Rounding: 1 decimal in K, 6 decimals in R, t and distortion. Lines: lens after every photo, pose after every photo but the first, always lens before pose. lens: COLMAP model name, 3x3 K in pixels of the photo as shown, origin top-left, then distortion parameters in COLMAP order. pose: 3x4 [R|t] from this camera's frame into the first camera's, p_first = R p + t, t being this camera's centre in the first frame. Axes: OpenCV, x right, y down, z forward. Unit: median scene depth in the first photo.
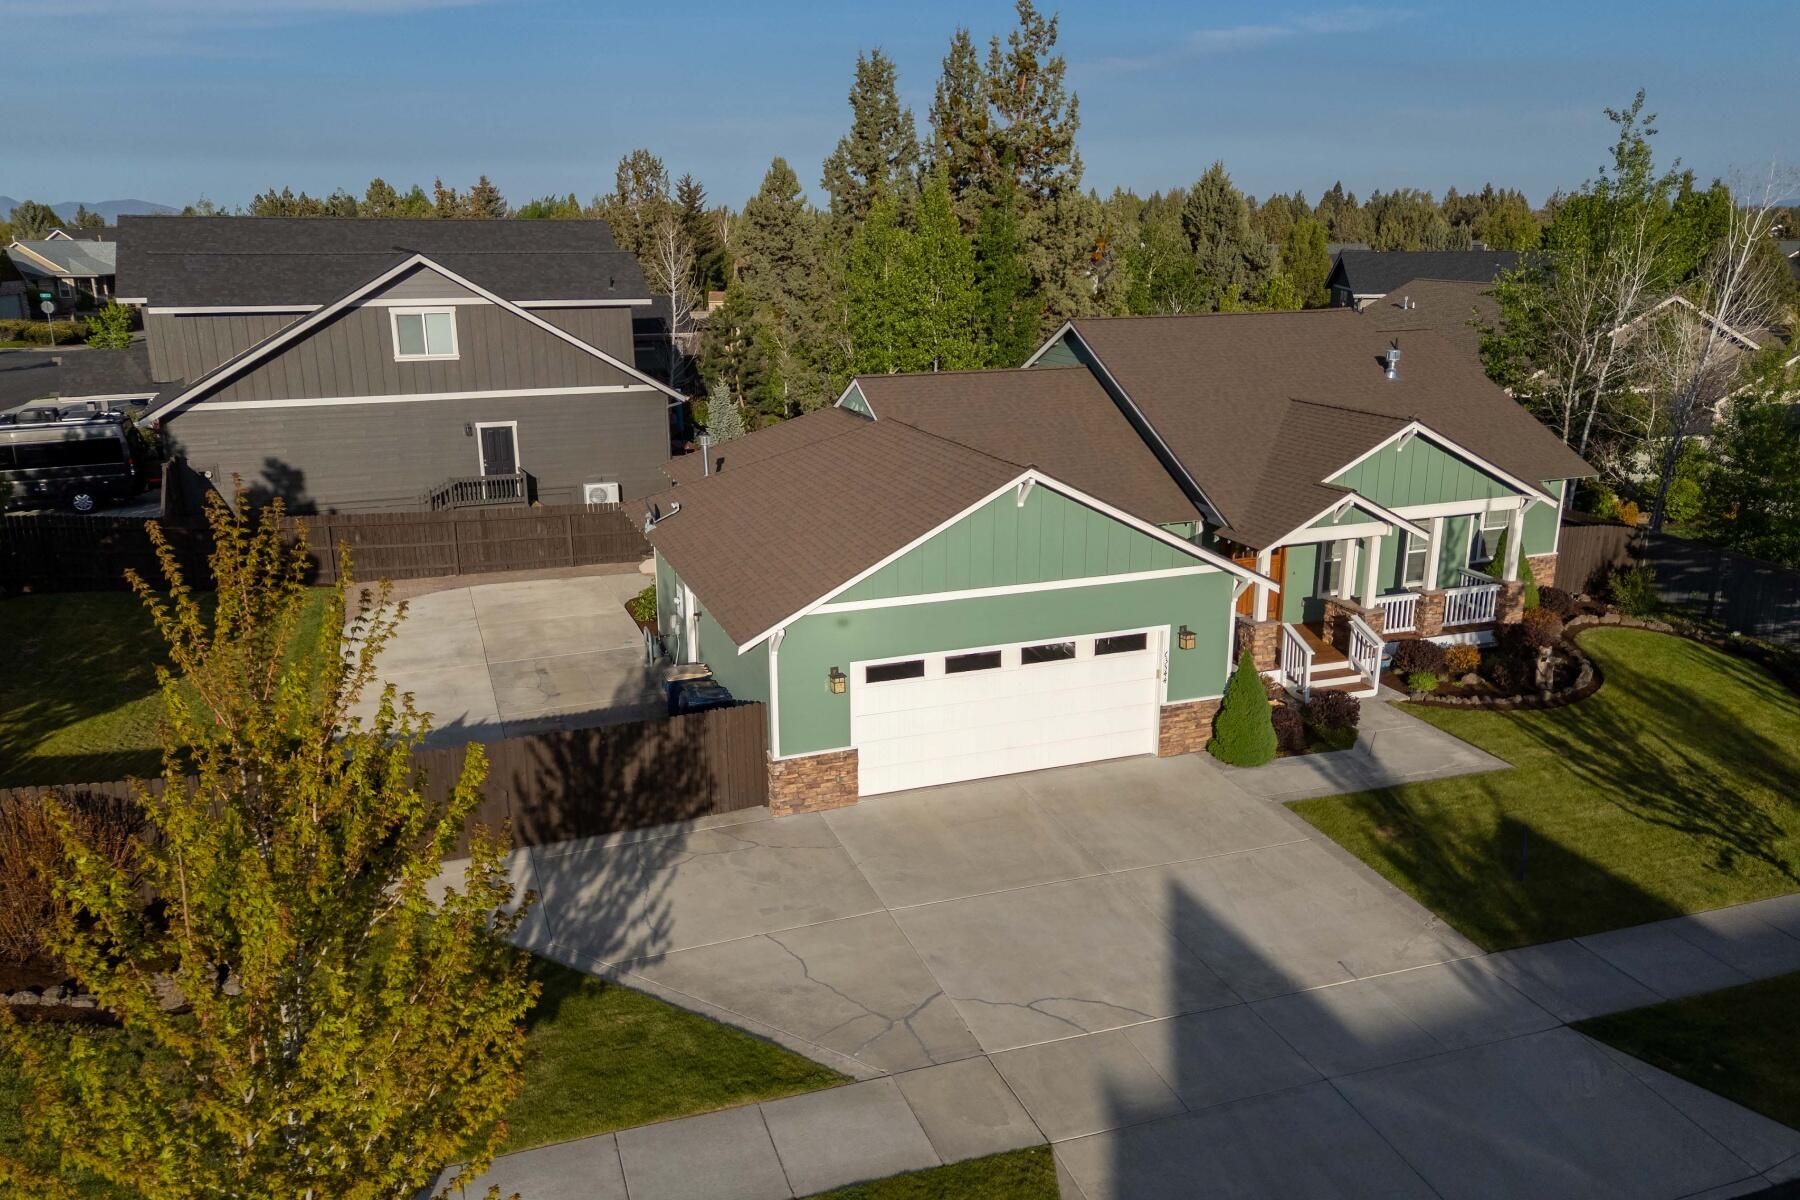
lens RADIAL K [[1324.9, 0, 900.0], [0, 1324.9, 600.0], [0, 0, 1]] dist [0.039024, -0.004388]
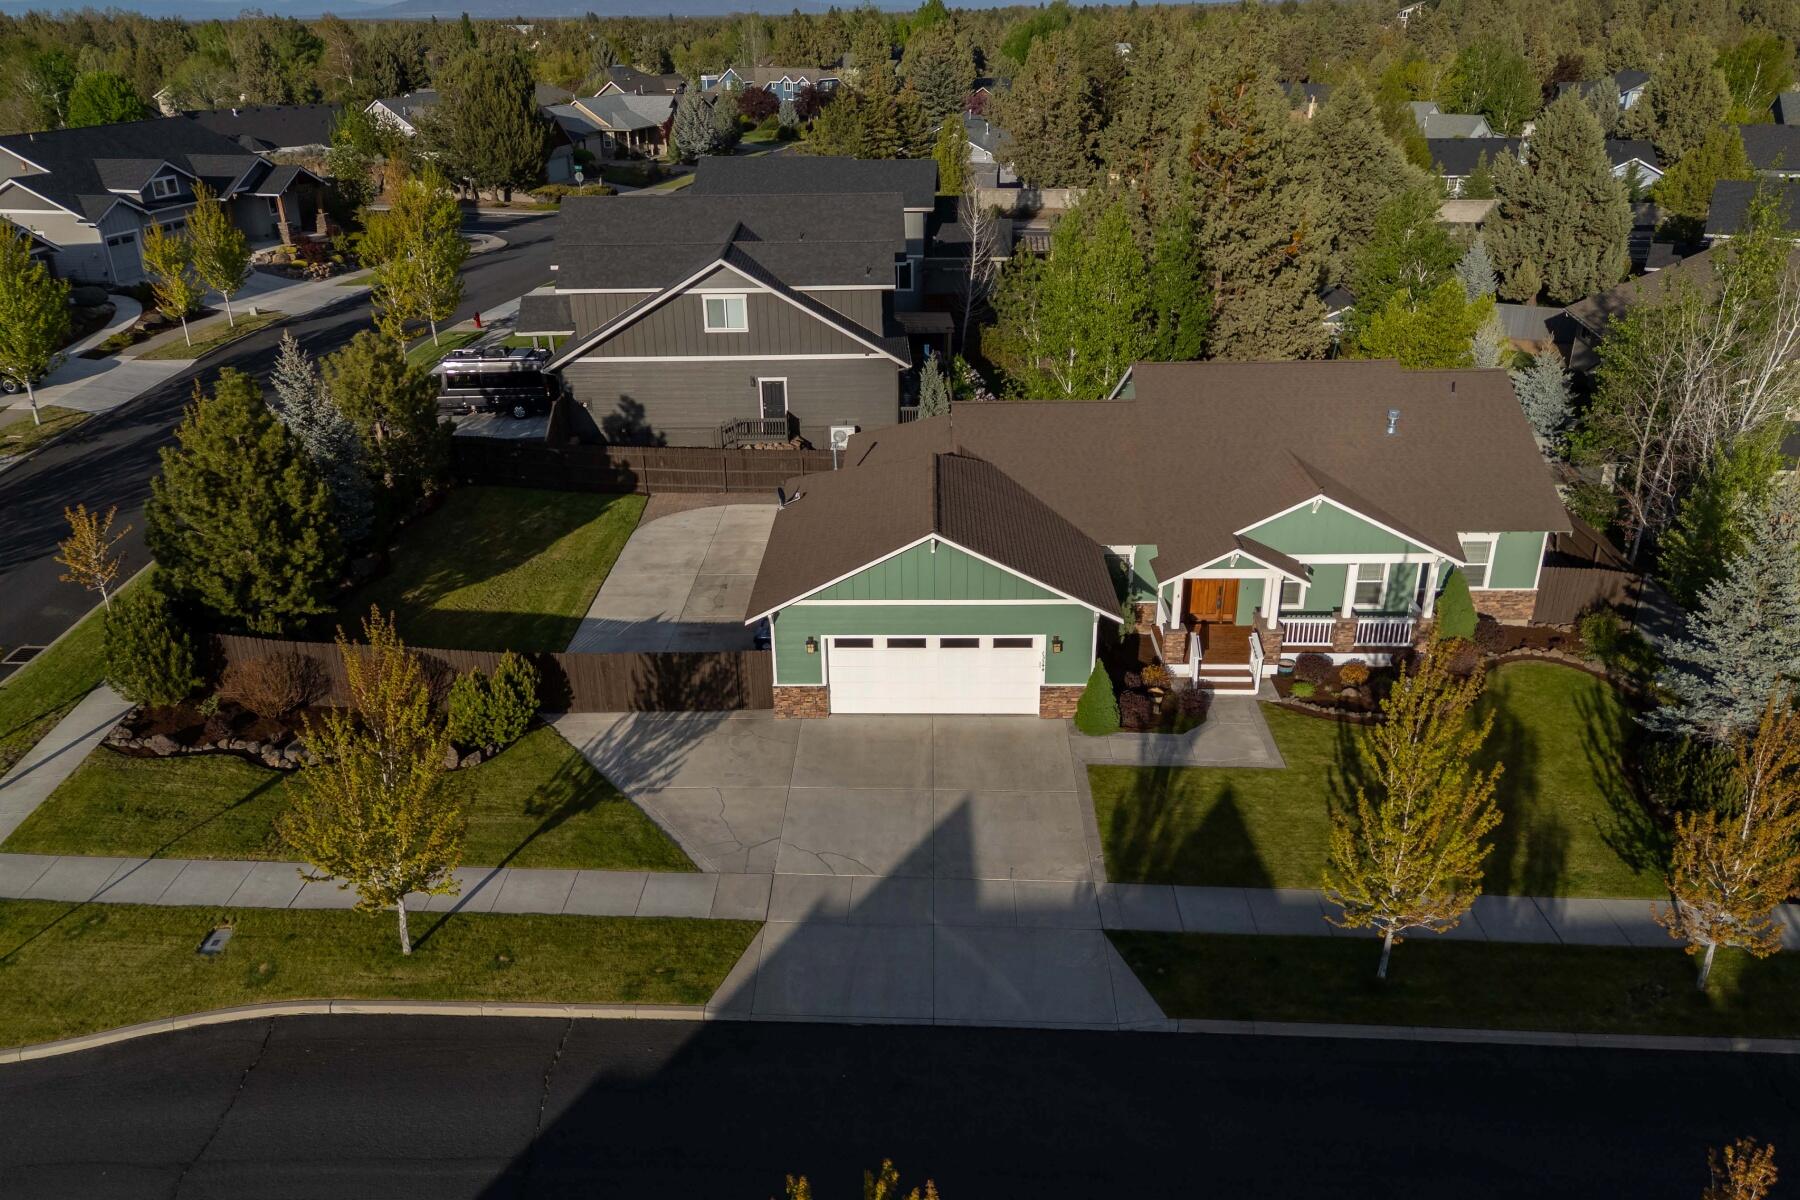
lens RADIAL K [[1311.1, 0, 900.0], [0, 1311.1, 600.0], [0, 0, 1]] dist [0.079337, -0.085283]
pose [[0.930425, 0.142926, -0.337463, 0.469205], [-0.091641, 0.982299, 0.163370, -0.212814], [0.354839, -0.121078, 0.927054, -0.367386]]
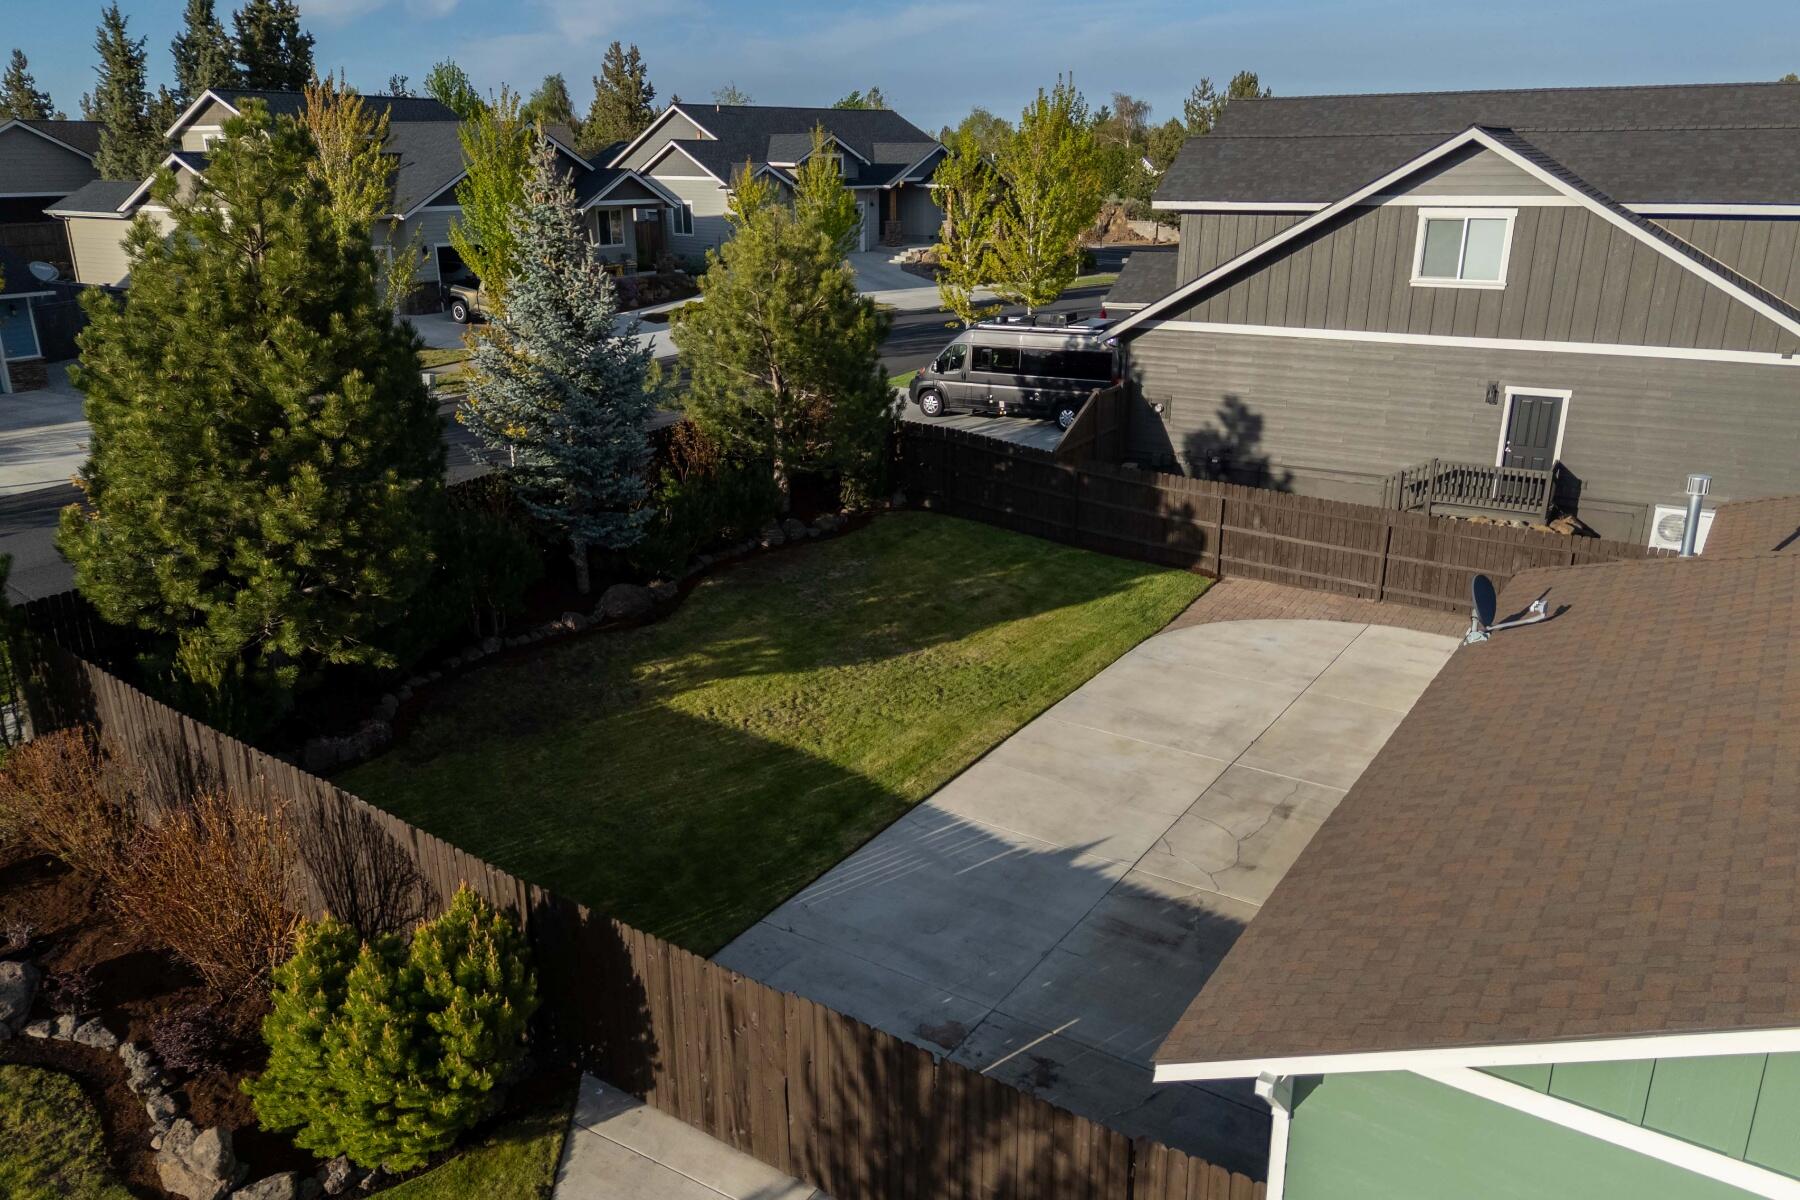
lens RADIAL K [[1311.1, 0, 900.0], [0, 1311.1, 600.0], [0, 0, 1]] dist [0.079337, -0.085283]
pose [[0.587497, 0.258596, -0.766796, 0.067427], [-0.216745, 0.963230, 0.158778, -0.102749], [0.779660, 0.072917, 0.621944, 0.521555]]
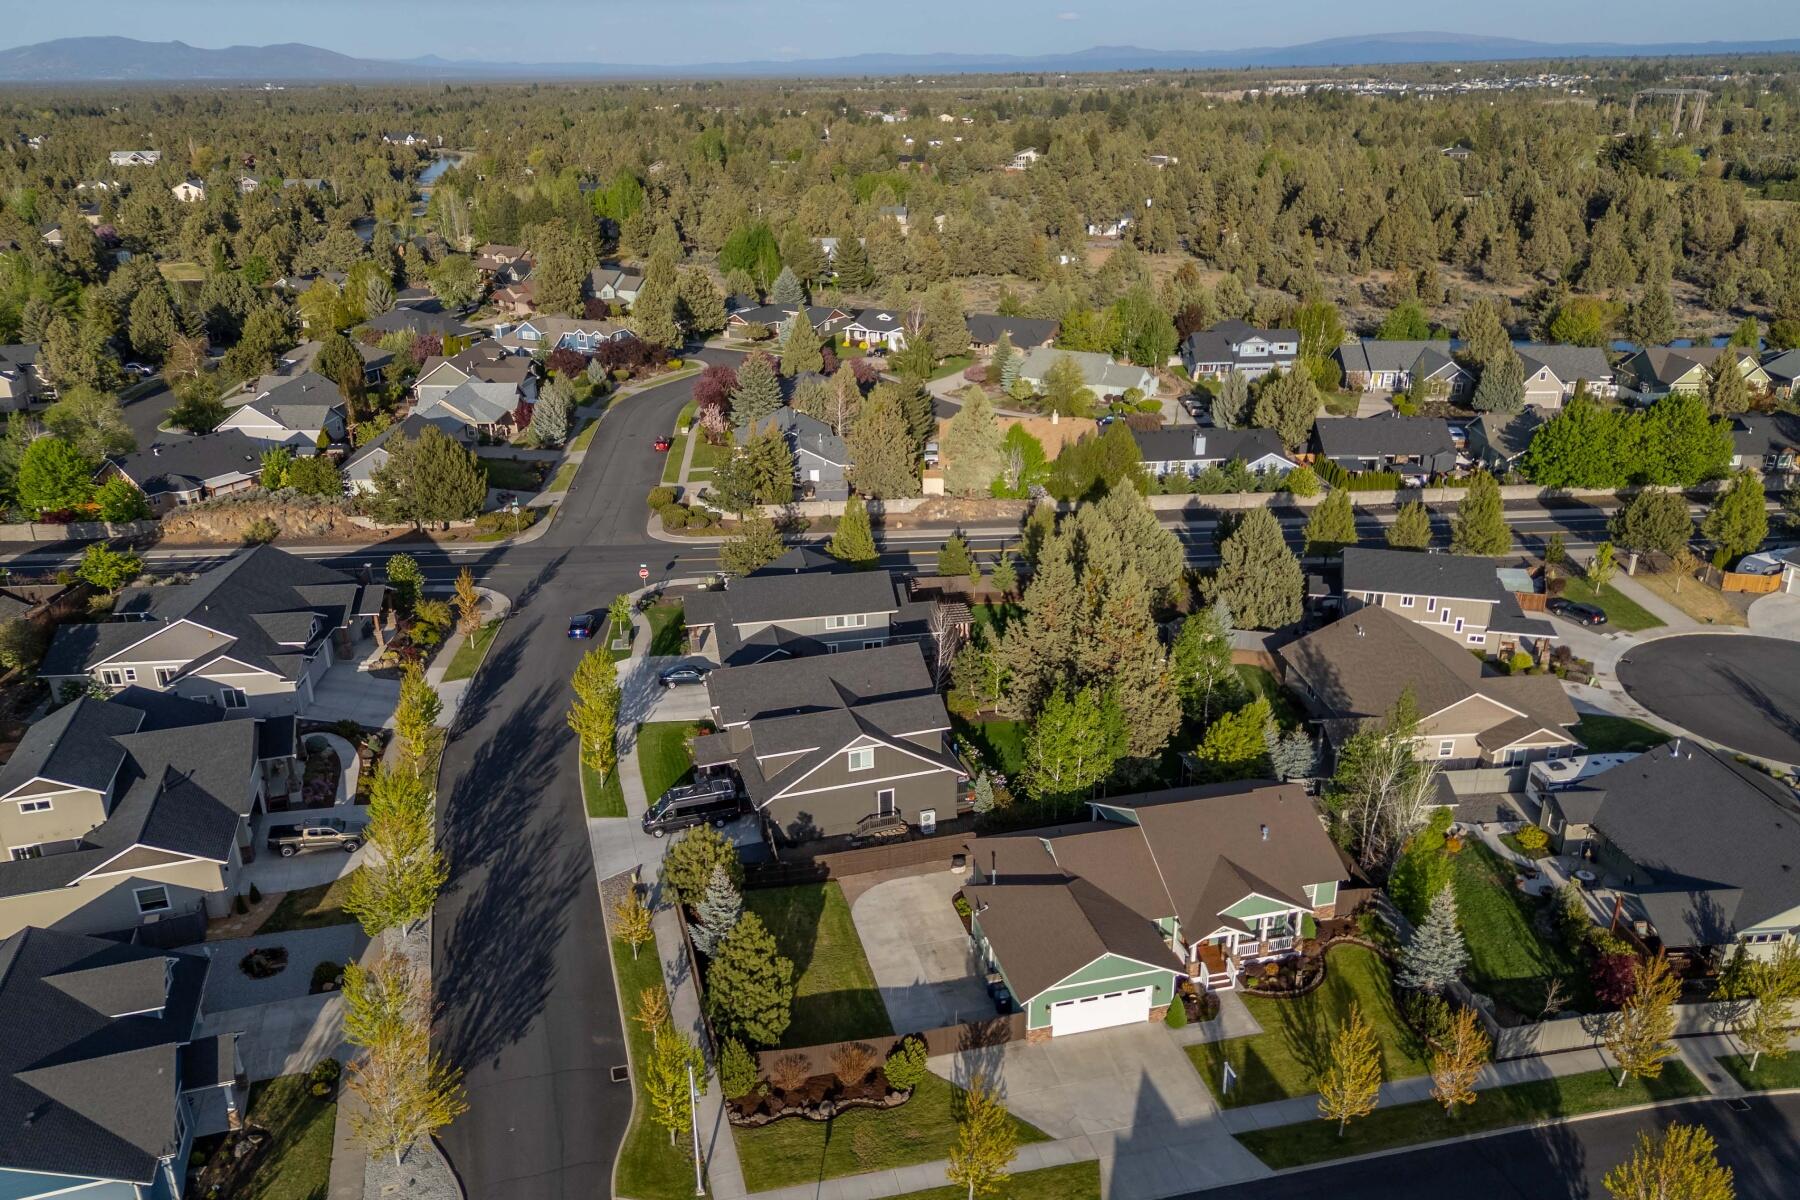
lens RADIAL K [[1311.1, 0, 900.0], [0, 1311.1, 600.0], [0, 0, 1]] dist [0.079337, -0.085283]
pose [[0.994871, 0.035312, -0.094785, -0.114223], [-0.024963, 0.993812, 0.108232, -1.060493], [0.098020, -0.105311, 0.989597, -1.814308]]
